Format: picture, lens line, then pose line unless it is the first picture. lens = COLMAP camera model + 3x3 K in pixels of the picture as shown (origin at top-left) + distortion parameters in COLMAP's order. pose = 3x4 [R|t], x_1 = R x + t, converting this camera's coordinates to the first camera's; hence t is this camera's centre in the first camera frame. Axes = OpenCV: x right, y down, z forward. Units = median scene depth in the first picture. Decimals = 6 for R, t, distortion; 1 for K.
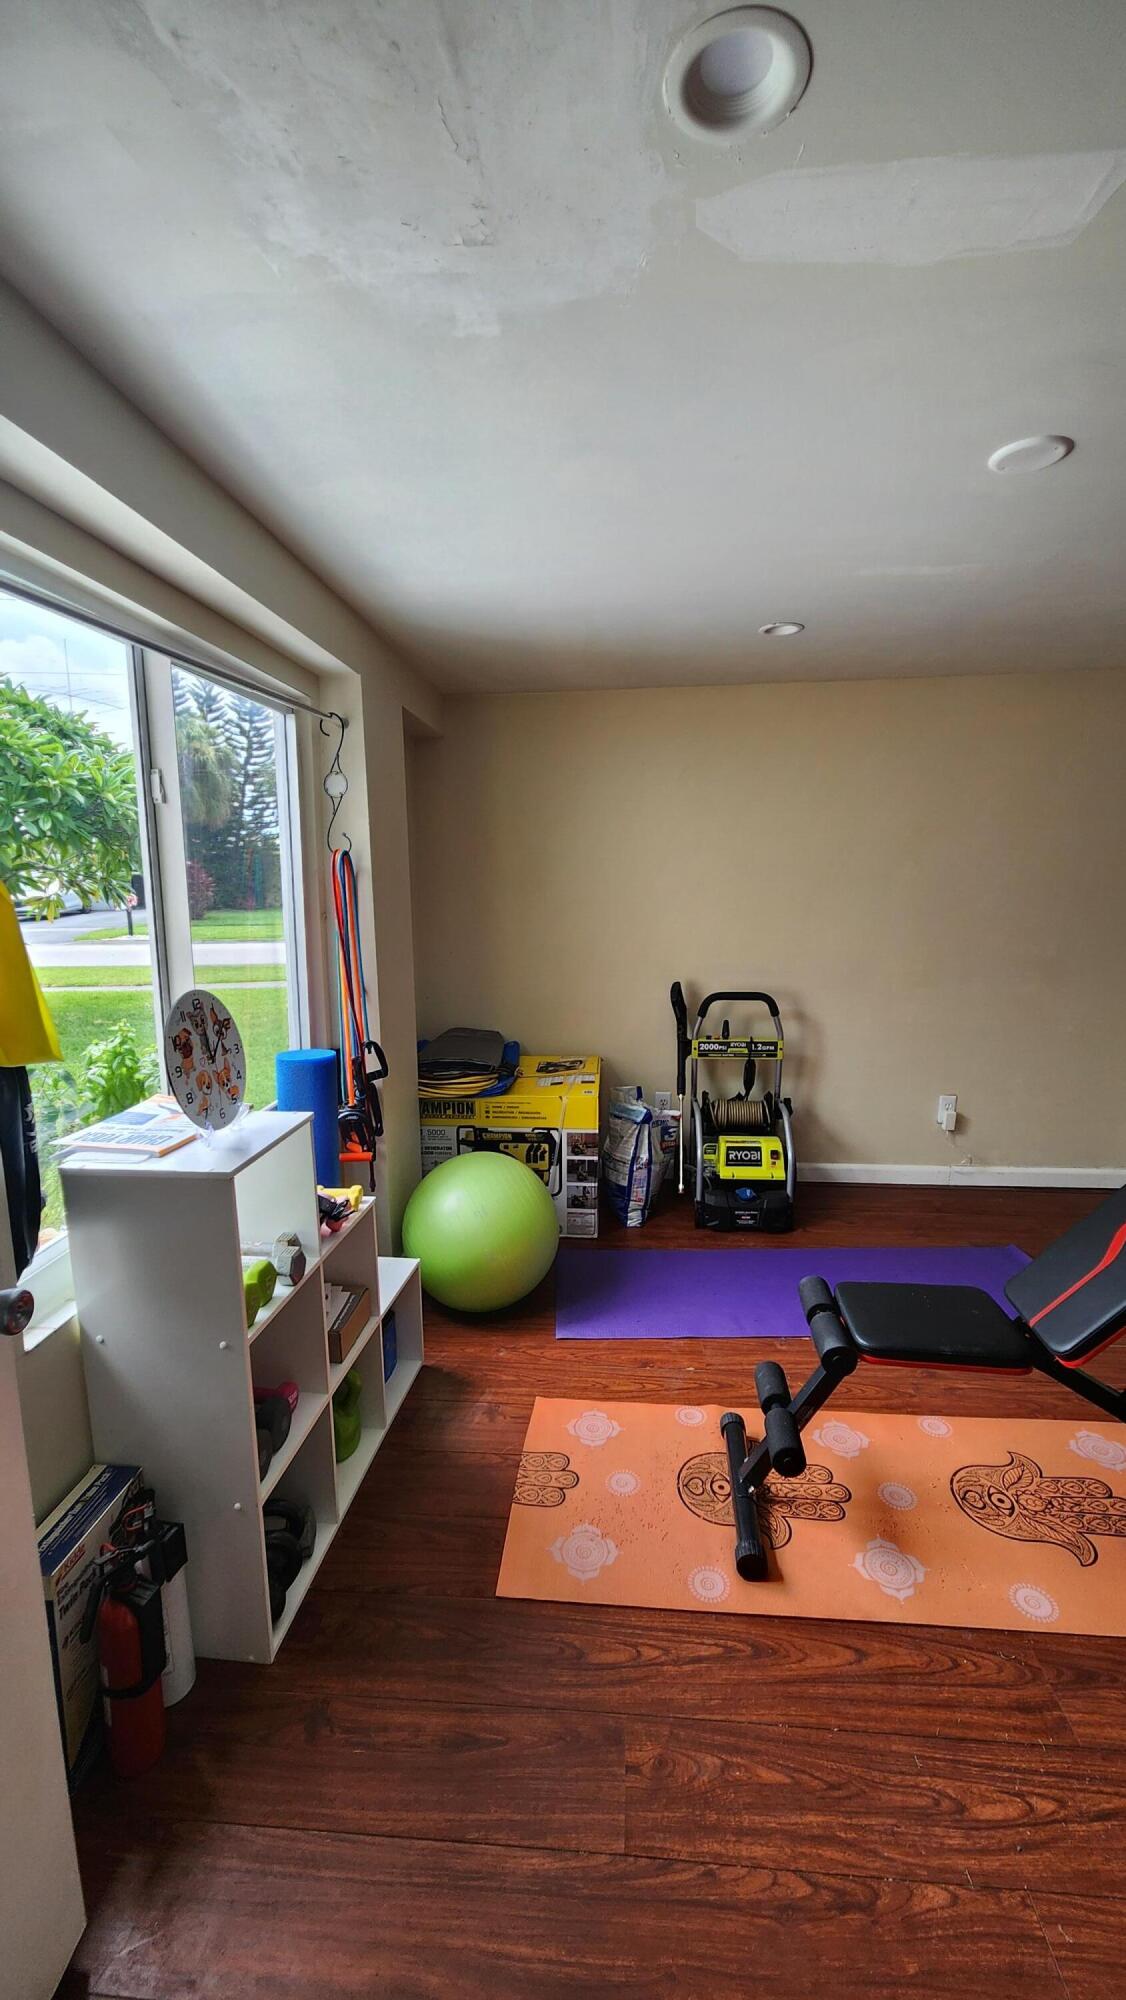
lens RADIAL K [[819.5, 0, 571.4], [0, 819.5, 1002.0], [0, 0, 1]] dist [0.001900, -0.000064]
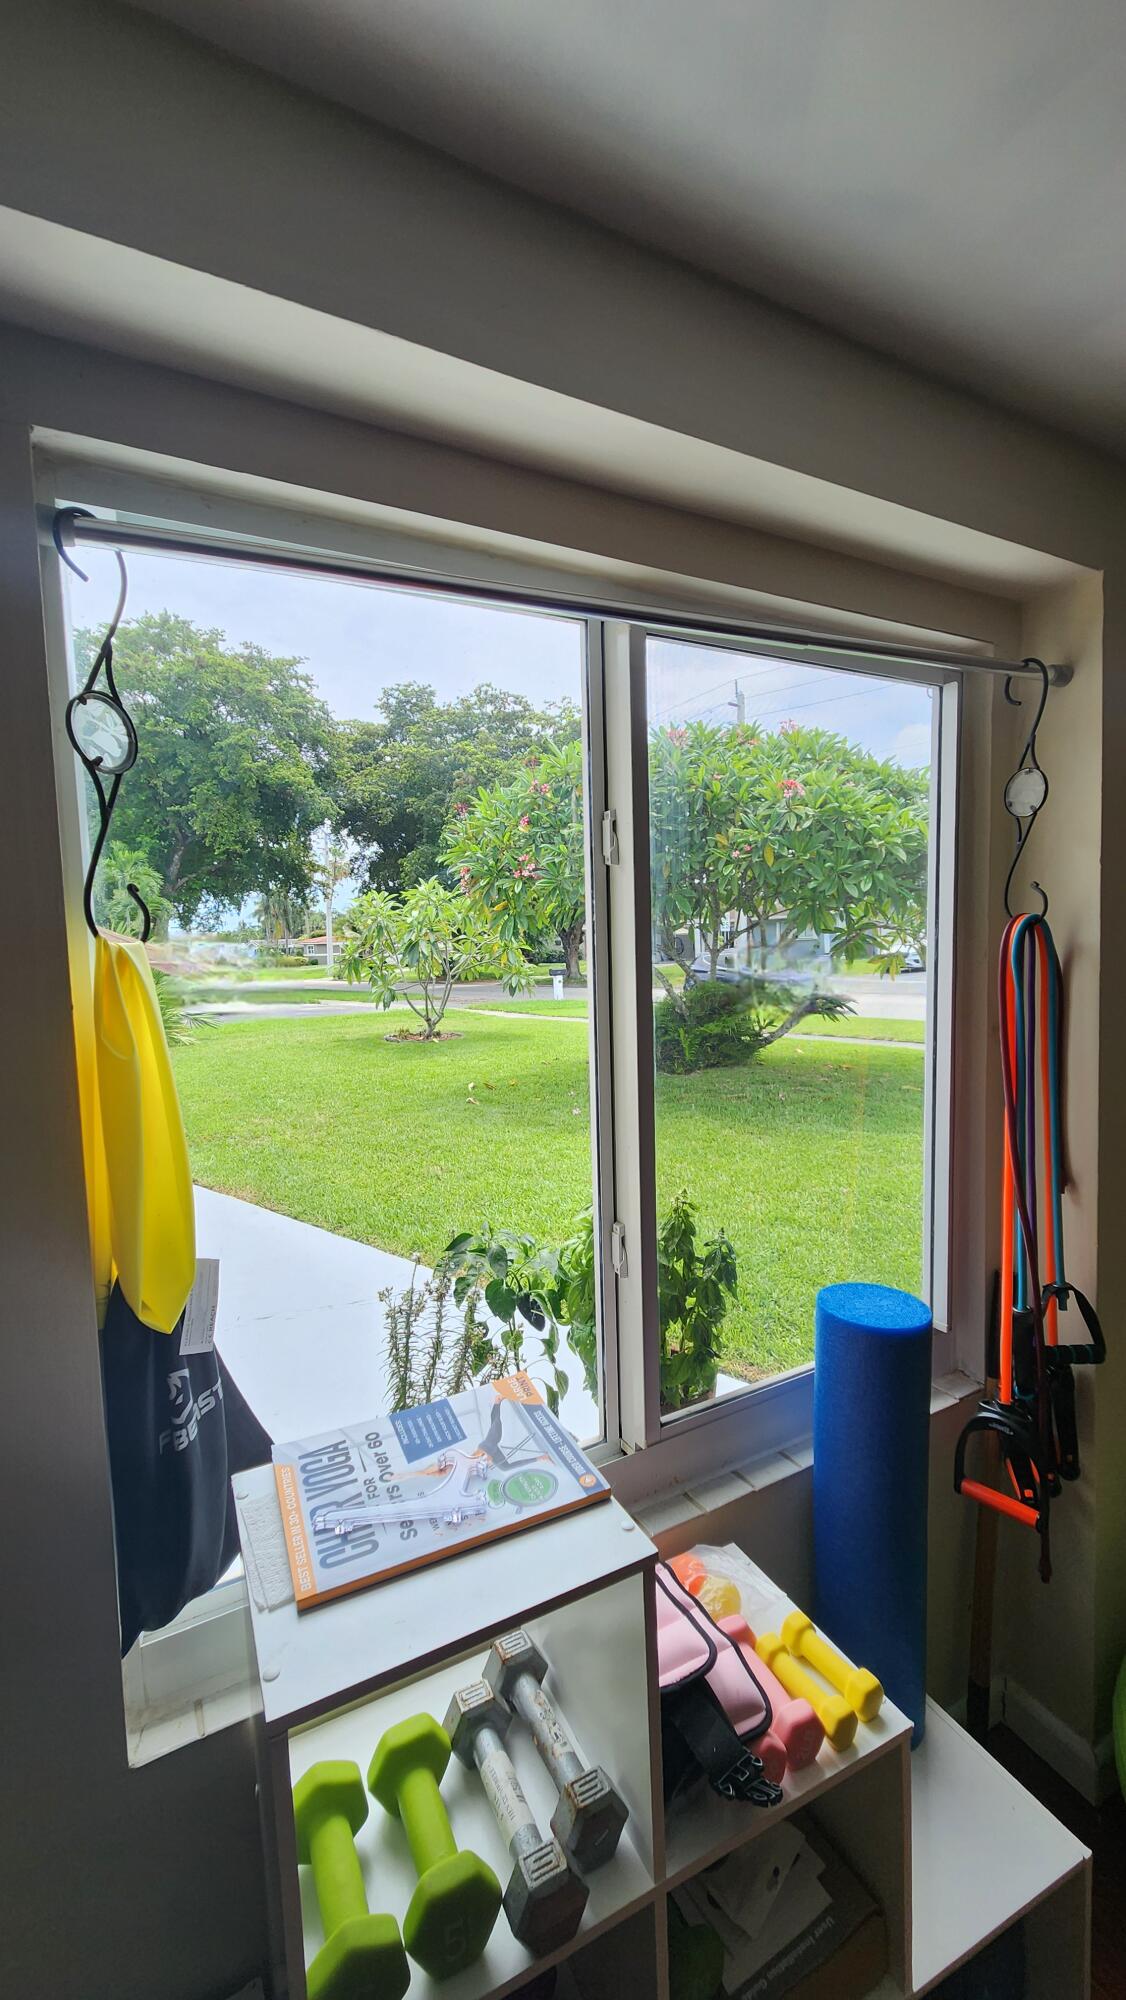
lens RADIAL K [[819.5, 0, 571.4], [0, 819.5, 1002.0], [0, 0, 1]] dist [0.001900, -0.000064]
pose [[0.544640, 0.050635, -0.837140, 0.003516], [-0.100737, 0.994899, -0.005362, -0.092529], [0.832598, 0.087251, 0.546962, 0.453377]]
